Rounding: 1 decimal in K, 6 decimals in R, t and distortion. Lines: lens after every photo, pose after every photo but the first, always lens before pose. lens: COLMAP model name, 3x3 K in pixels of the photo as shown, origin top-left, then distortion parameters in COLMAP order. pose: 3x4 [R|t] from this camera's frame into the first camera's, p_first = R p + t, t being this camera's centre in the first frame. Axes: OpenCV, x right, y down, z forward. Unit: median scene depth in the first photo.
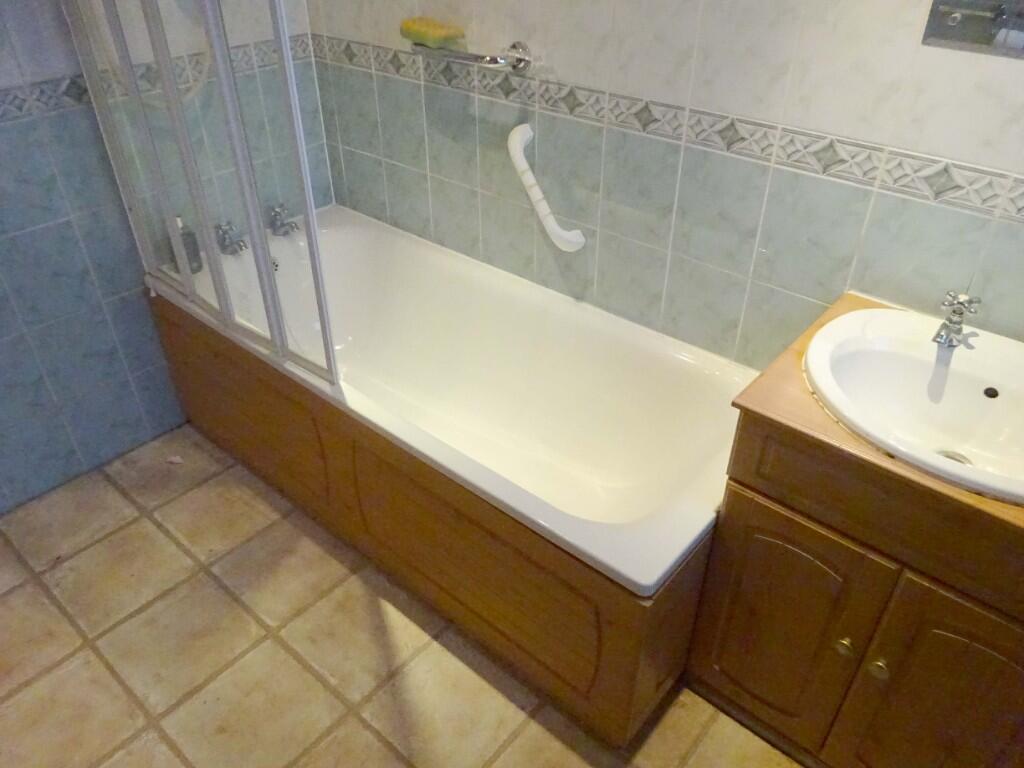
lens RADIAL K [[753.1, 0, 512.8], [0, 753.1, 379.0], [0, 0, 1]] dist [0.000203, -0.004202]
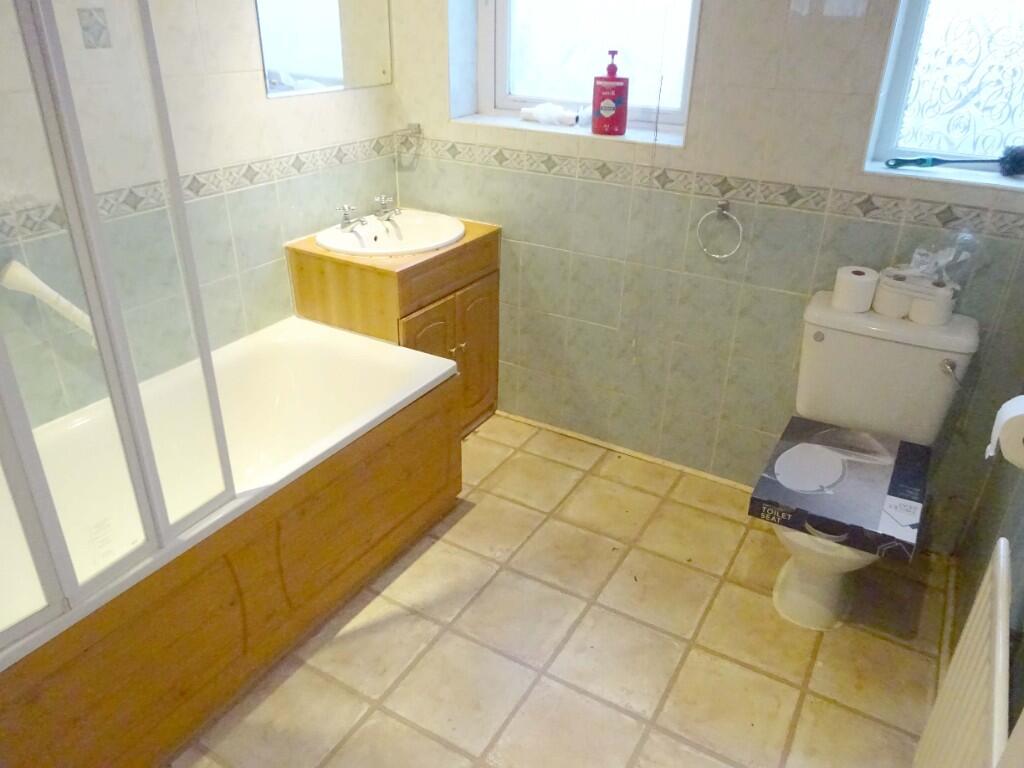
lens RADIAL K [[753.1, 0, 512.8], [0, 753.1, 379.0], [0, 0, 1]] dist [0.000203, -0.004202]
pose [[-0.181778, -0.439913, 0.879451, -1.120605], [0.553597, 0.693375, 0.461261, -0.359582], [-0.812704, 0.570708, 0.117494, 0.503697]]
